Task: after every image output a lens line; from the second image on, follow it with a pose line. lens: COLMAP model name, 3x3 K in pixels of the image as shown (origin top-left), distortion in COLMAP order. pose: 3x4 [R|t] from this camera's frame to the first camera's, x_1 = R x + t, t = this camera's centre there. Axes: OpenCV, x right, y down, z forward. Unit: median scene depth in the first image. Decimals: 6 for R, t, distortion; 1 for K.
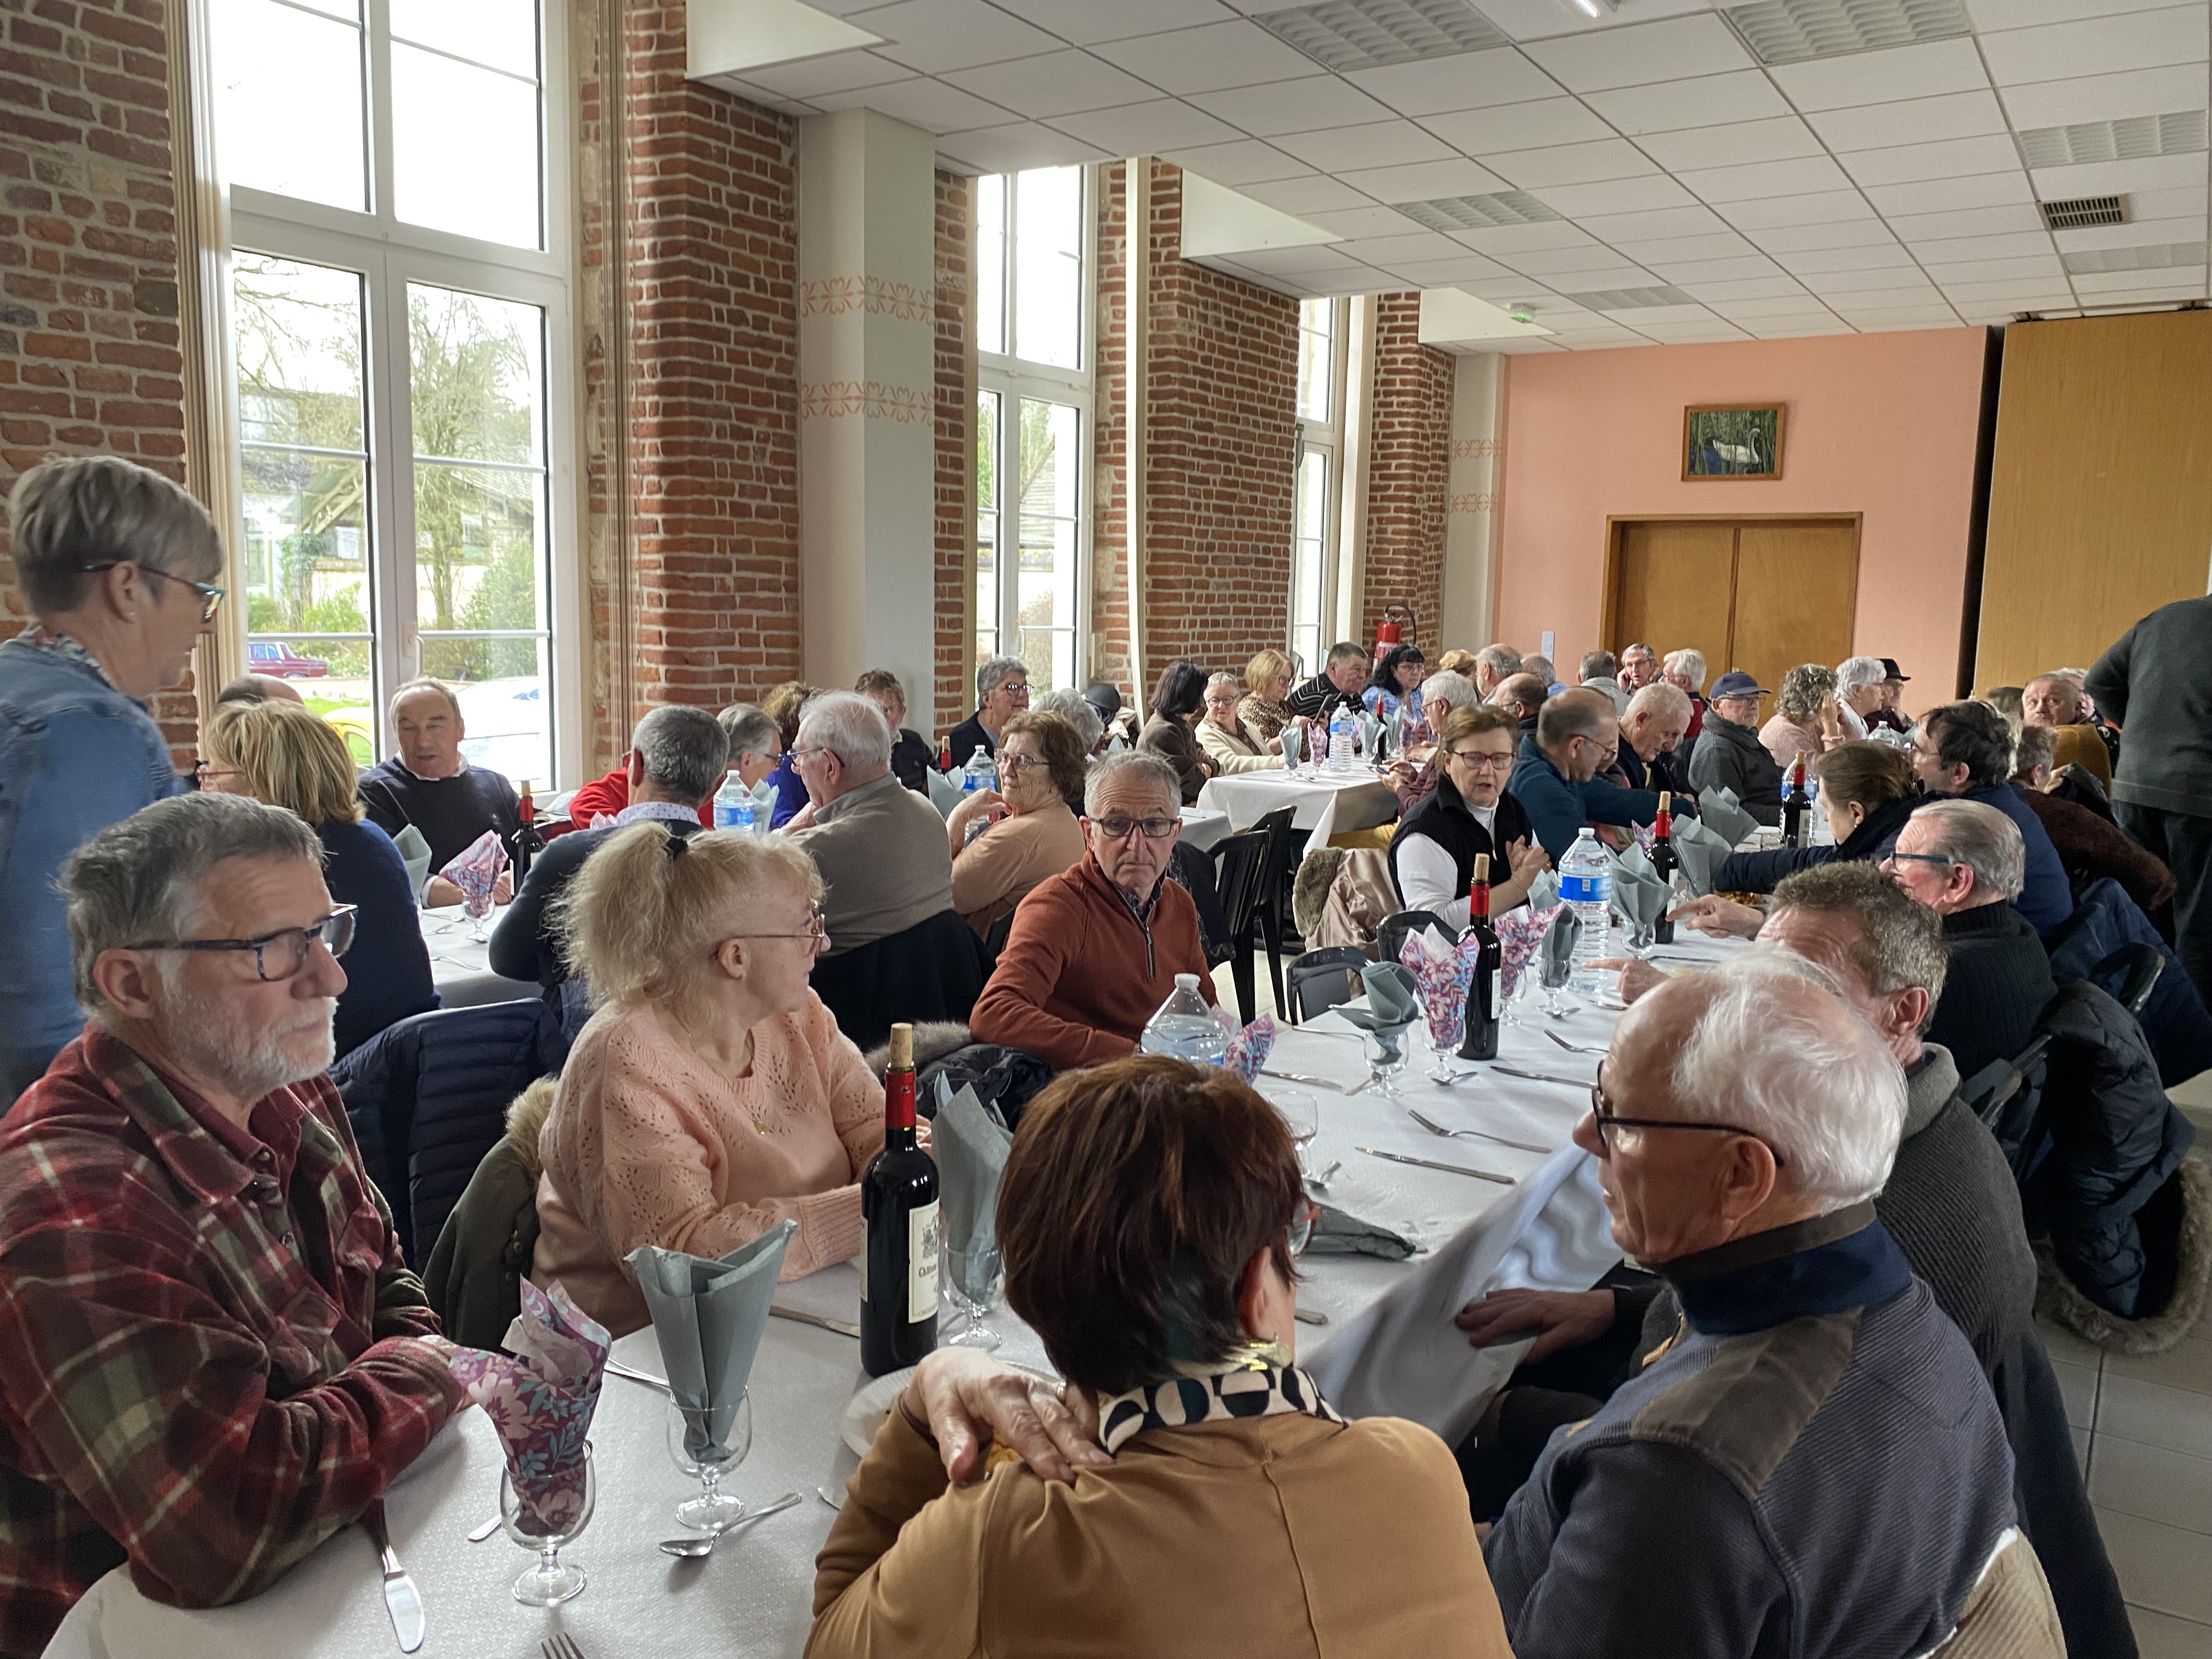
lens RADIAL K [[1703.3, 0, 1100.1], [0, 1703.3, 832.0], [0, 0, 1]] dist [0.007867, -0.007914]
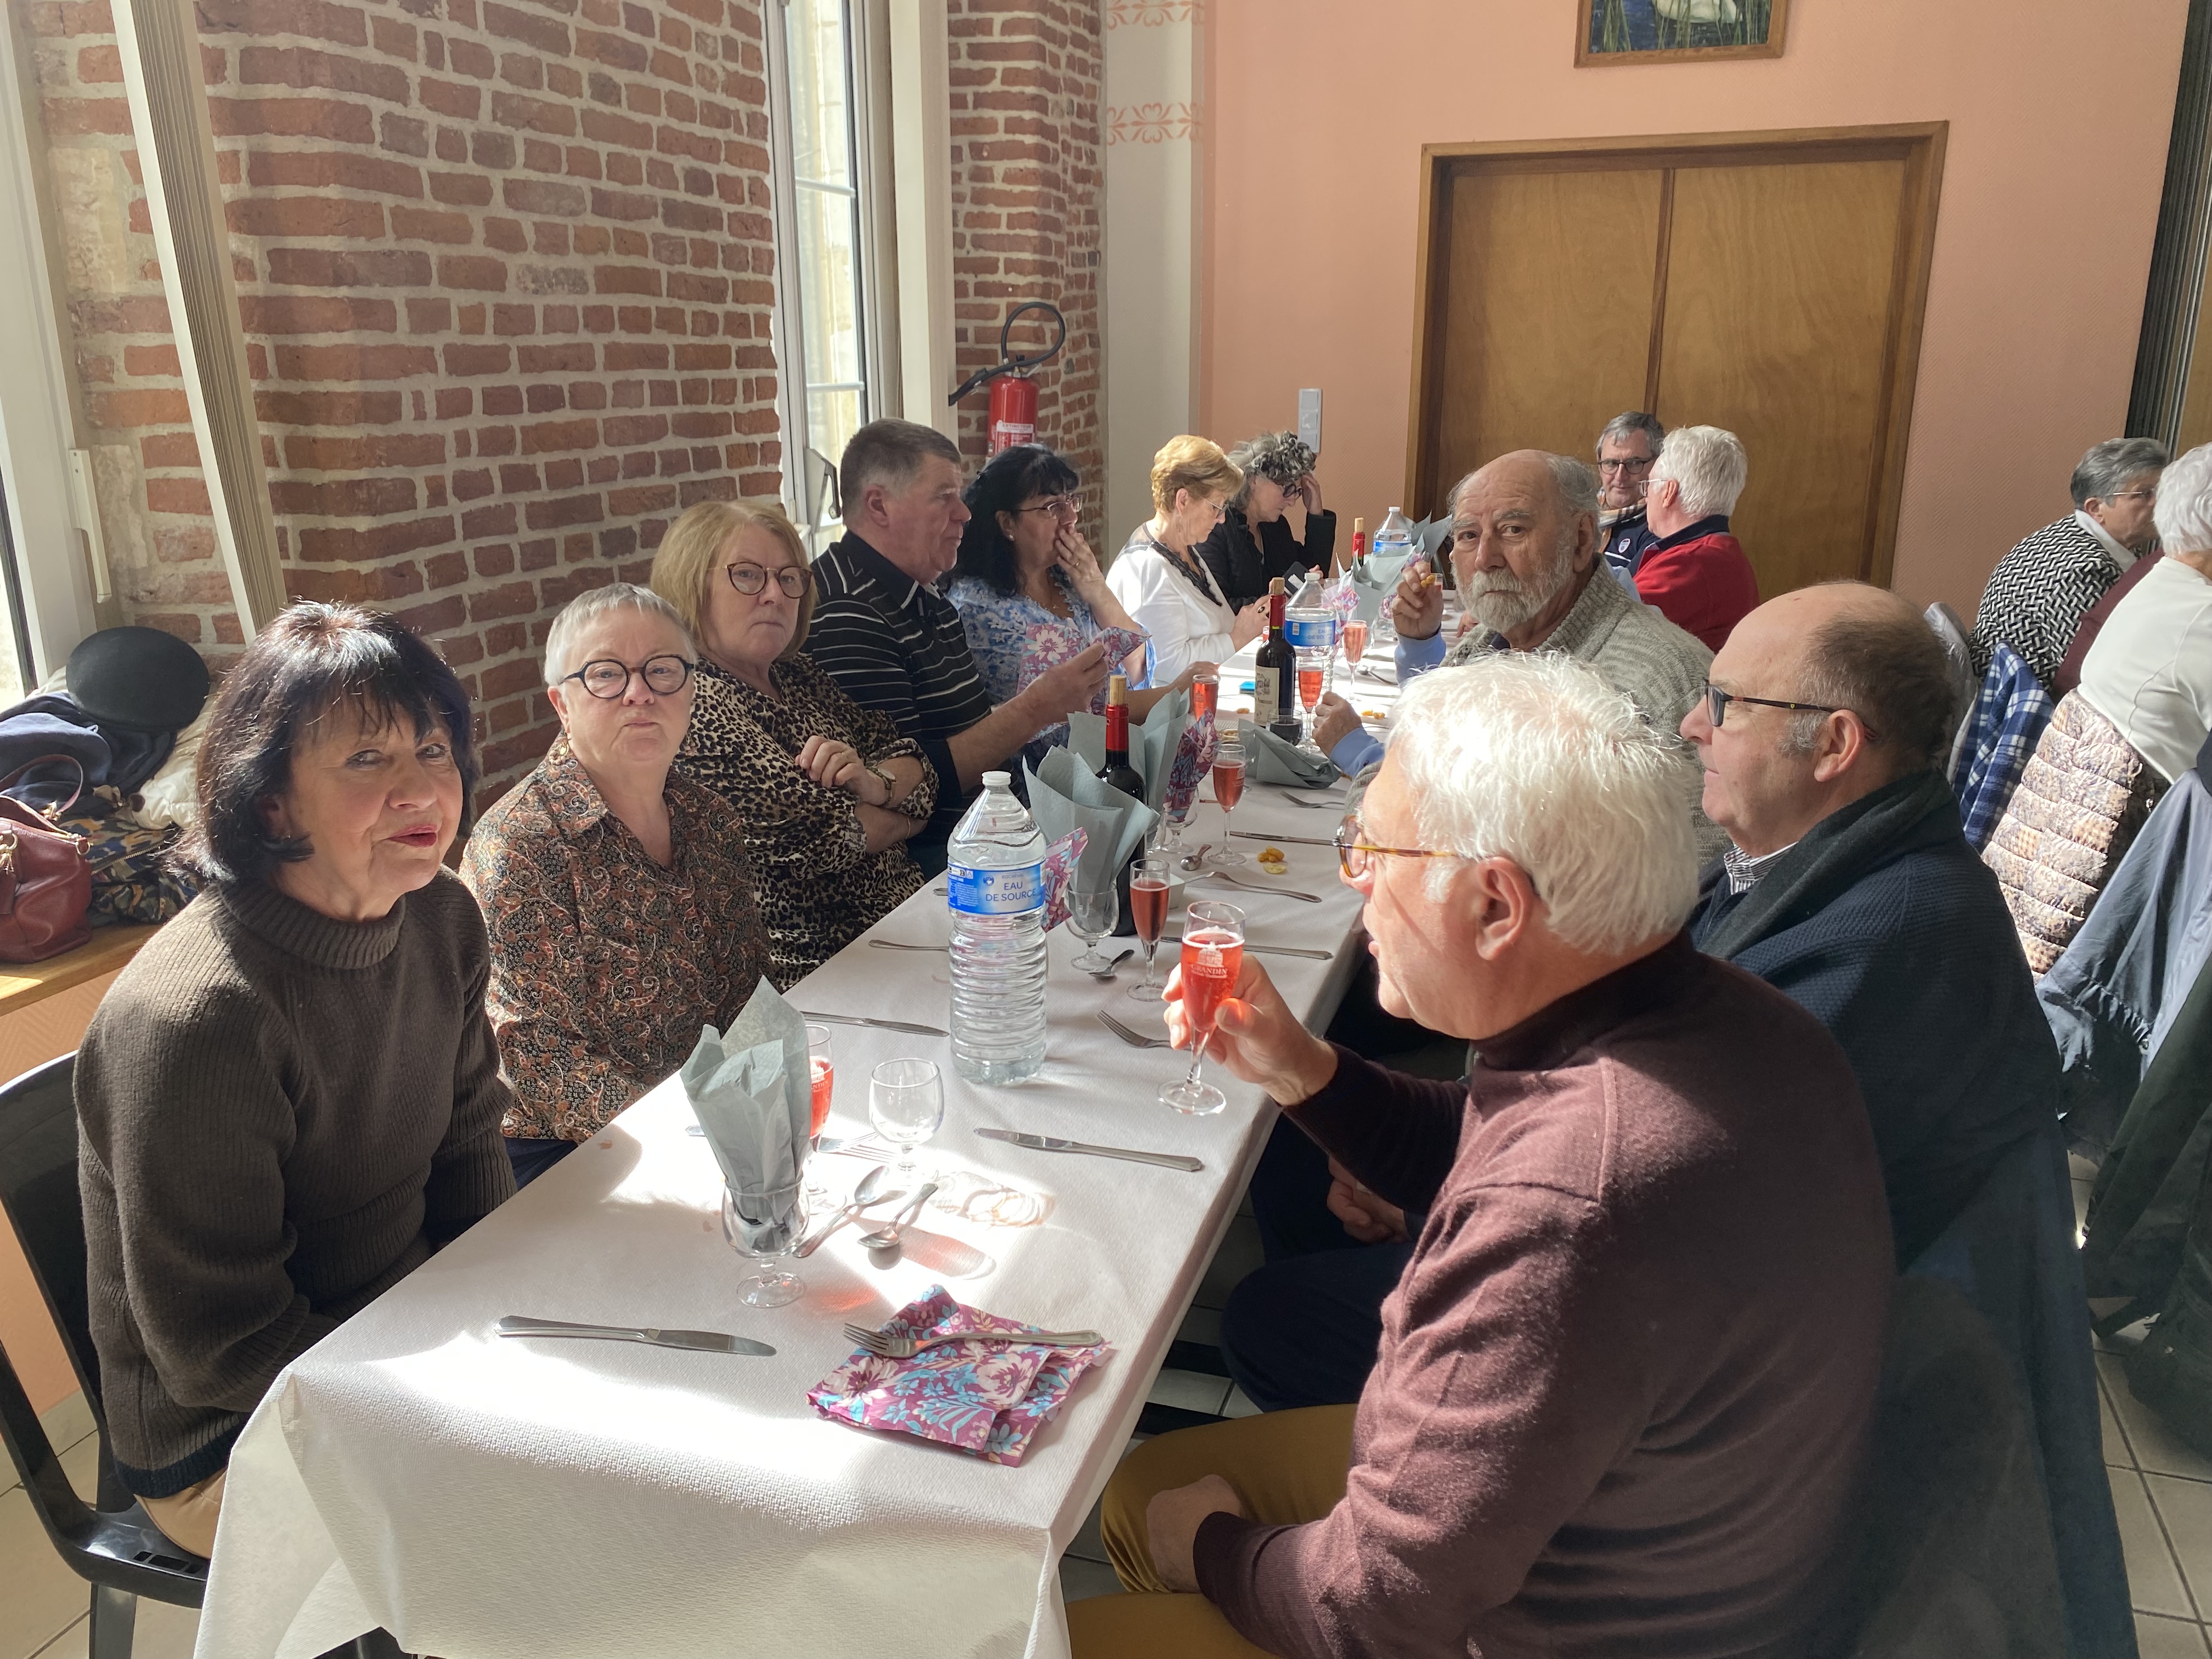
lens RADIAL K [[1703.3, 0, 1116.7], [0, 1703.3, 834.2], [0, 0, 1]] dist [0.007867, -0.007914]
pose [[0.963736, -0.093719, 0.249860, 0.079383], [0.057091, 0.987034, 0.150017, -0.078222], [-0.260679, -0.130312, 0.956590, 0.611860]]
